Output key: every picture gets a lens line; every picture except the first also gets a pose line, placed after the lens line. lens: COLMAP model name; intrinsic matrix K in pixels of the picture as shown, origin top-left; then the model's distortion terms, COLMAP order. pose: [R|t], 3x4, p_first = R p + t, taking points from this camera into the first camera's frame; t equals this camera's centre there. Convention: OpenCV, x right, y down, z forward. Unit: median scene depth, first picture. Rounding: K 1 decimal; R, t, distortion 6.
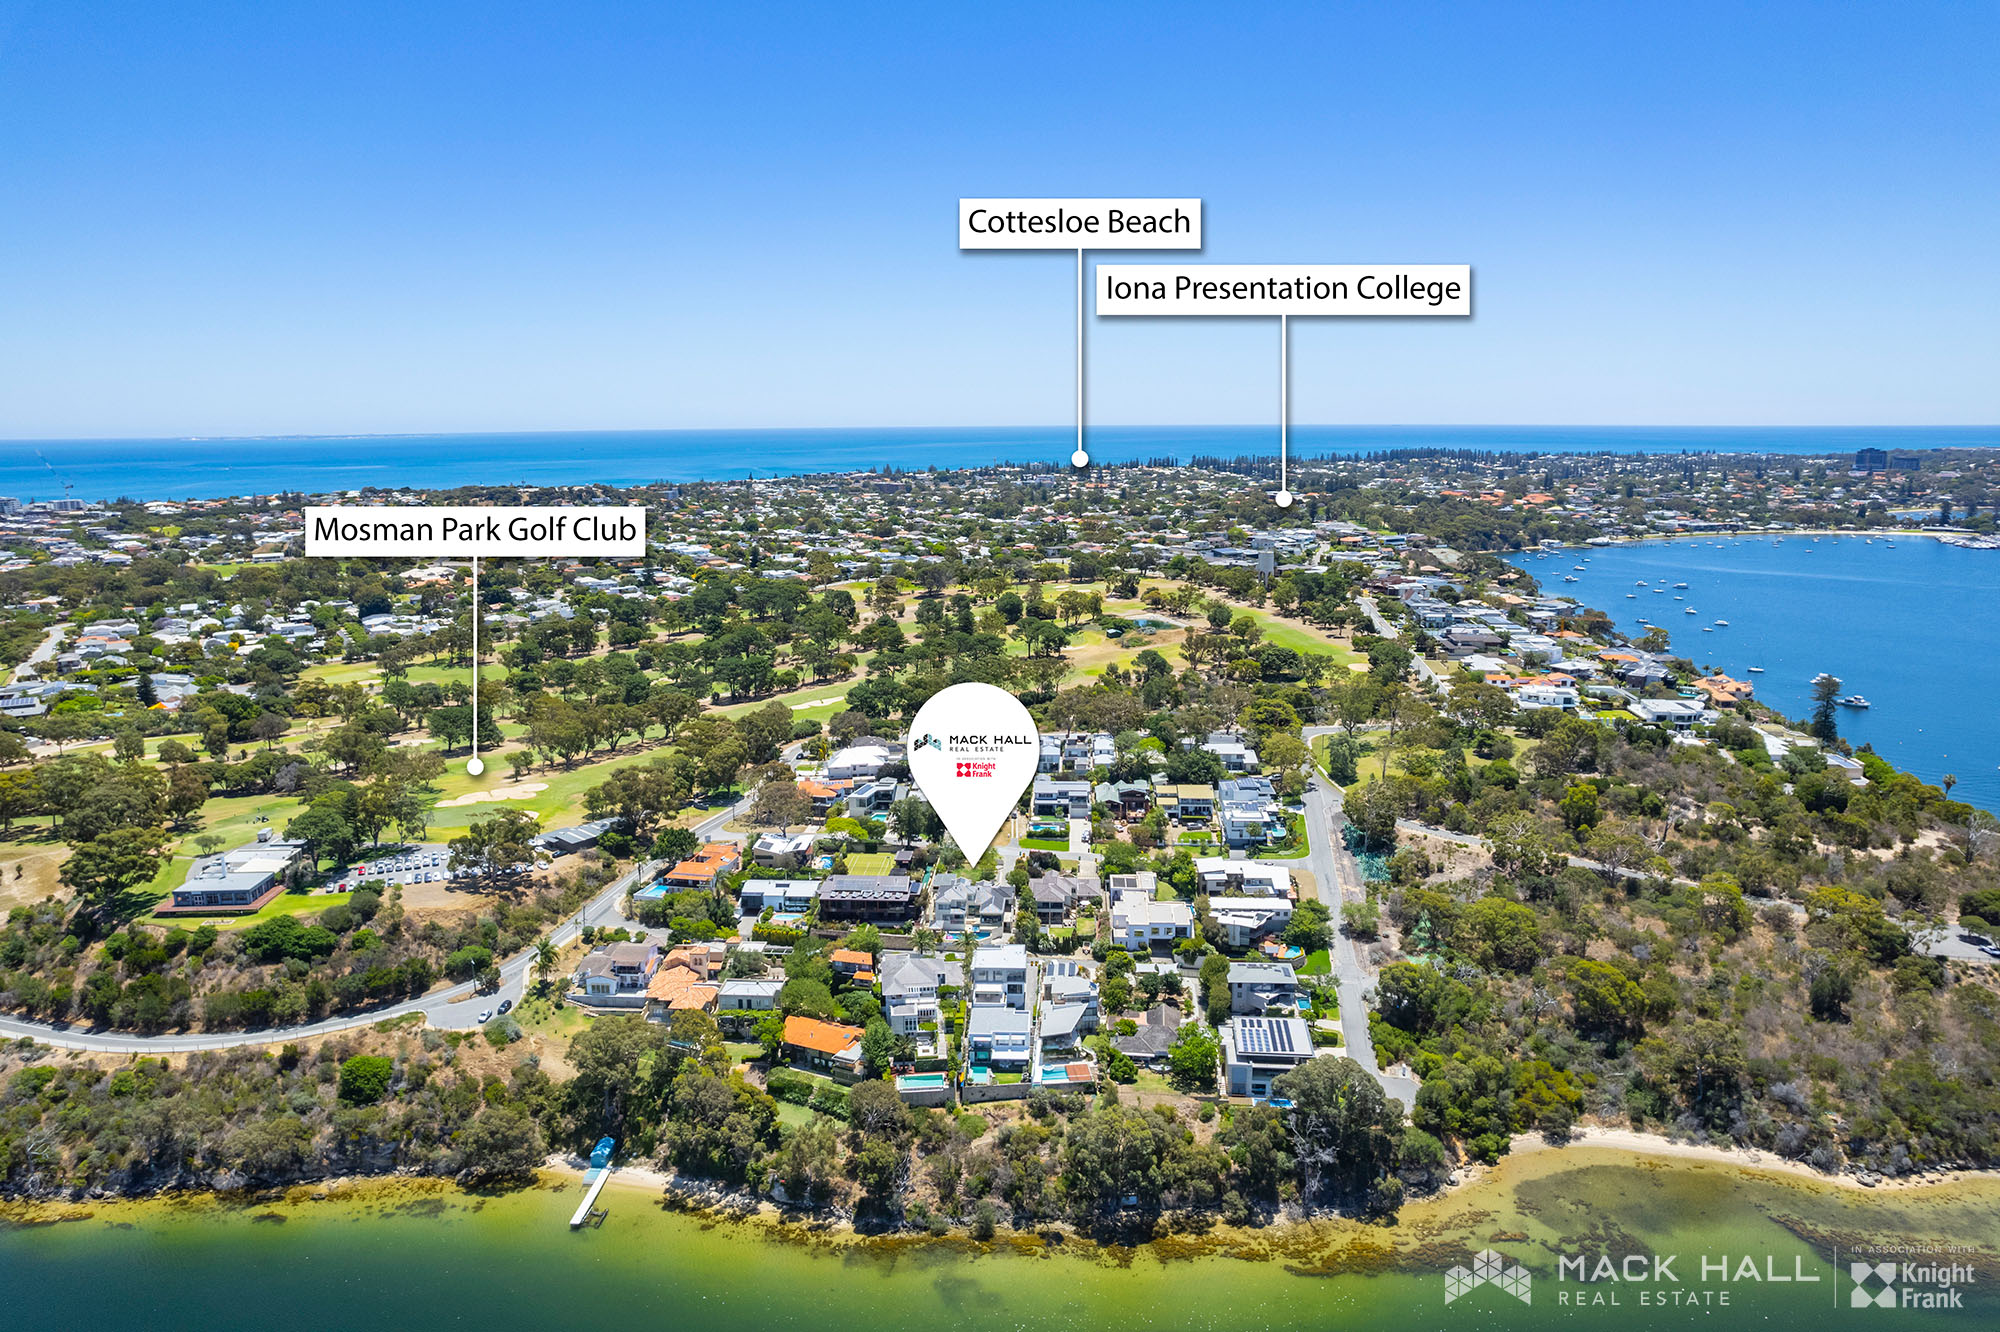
lens RADIAL K [[1287.7, 0, 1021.5], [0, 1287.7, 664.2], [0, 0, 1]] dist [-0.068064, 0.051482]
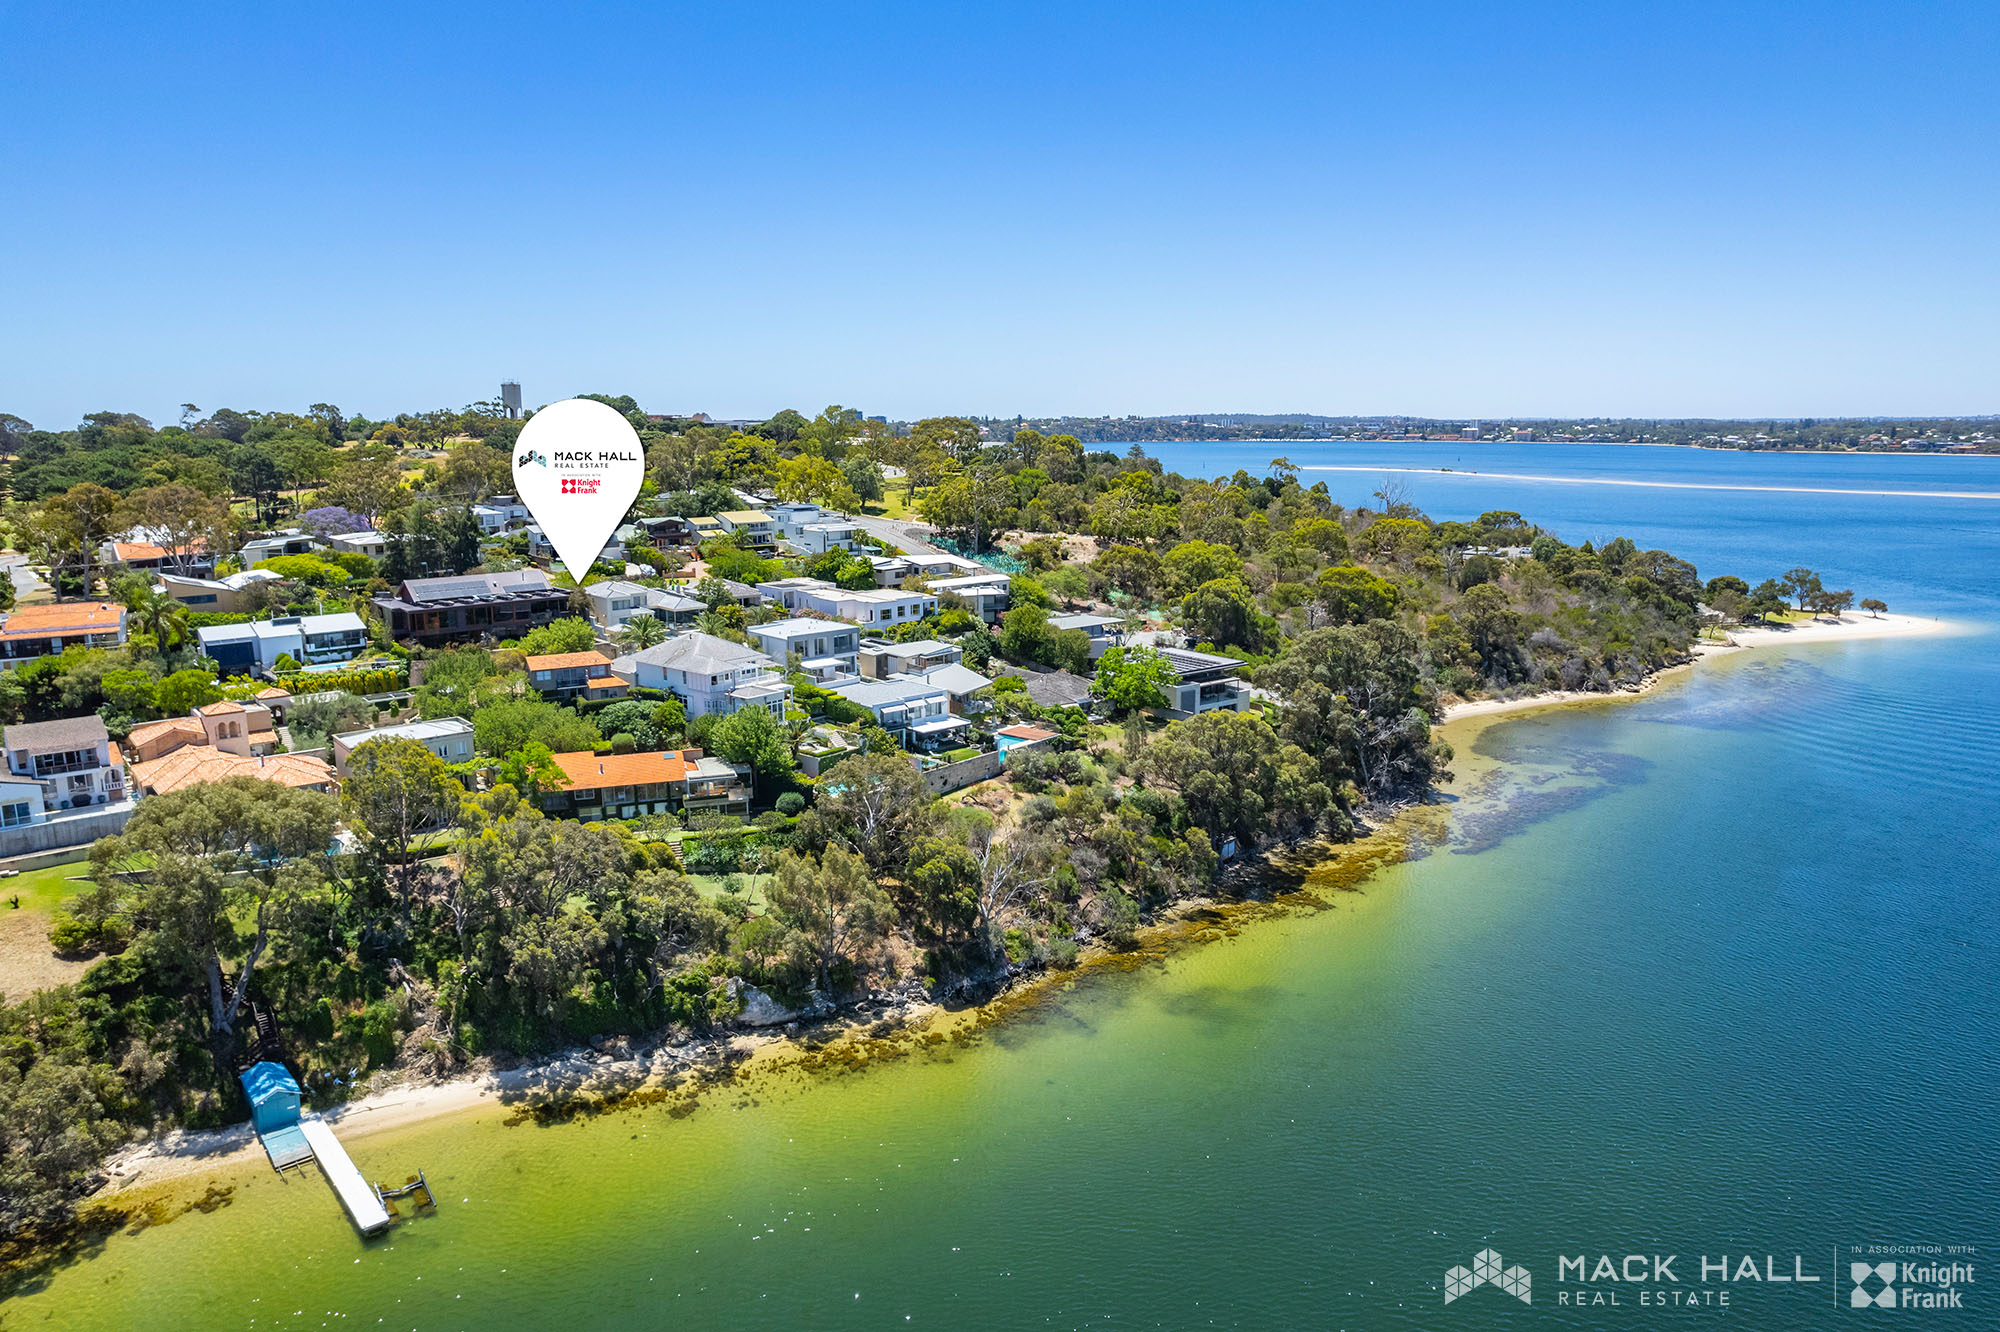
lens RADIAL K [[1320.1, 0, 1003.9], [0, 1320.1, 670.8], [0, 0, 1]] dist [-0.082927, 0.074129]
pose [[0.724734, -0.129661, 0.676719, -0.422657], [0.136272, 0.989708, 0.043689, 0.268135], [-0.675419, 0.060555, 0.734944, 0.542741]]
